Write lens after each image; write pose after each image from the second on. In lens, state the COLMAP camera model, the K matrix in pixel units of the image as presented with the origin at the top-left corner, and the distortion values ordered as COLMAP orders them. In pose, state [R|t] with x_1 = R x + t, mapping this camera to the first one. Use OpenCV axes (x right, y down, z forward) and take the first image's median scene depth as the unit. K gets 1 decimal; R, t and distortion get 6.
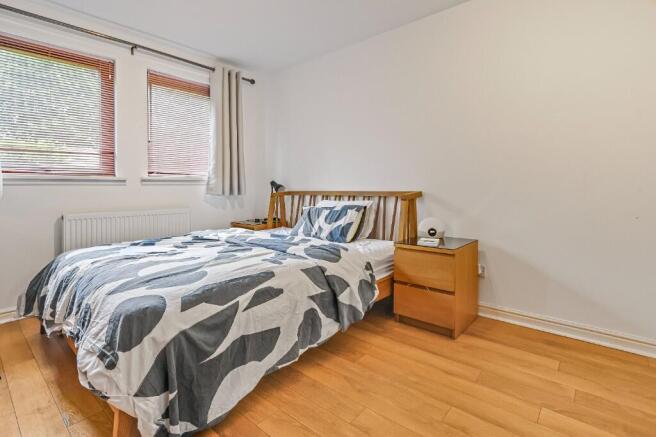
lens RADIAL K [[313.0, 0, 327.2], [0, 313.0, 205.4], [0, 0, 1]] dist [0.000080, 0.000657]
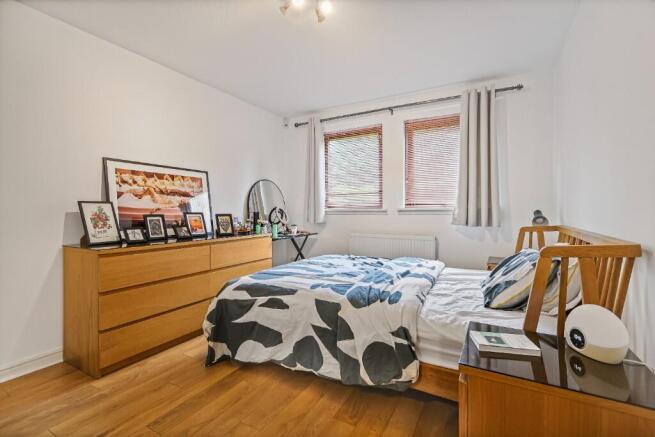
lens RADIAL K [[313.2, 0, 327.5], [0, 313.2, 218.5], [0, 0, 1]] dist [0.000445, 0.000228]
pose [[0.207141, 0.032198, -0.977781, 0.614323], [-0.055542, 0.998233, 0.021105, -0.064030], [0.976733, 0.049936, 0.208563, 0.487373]]
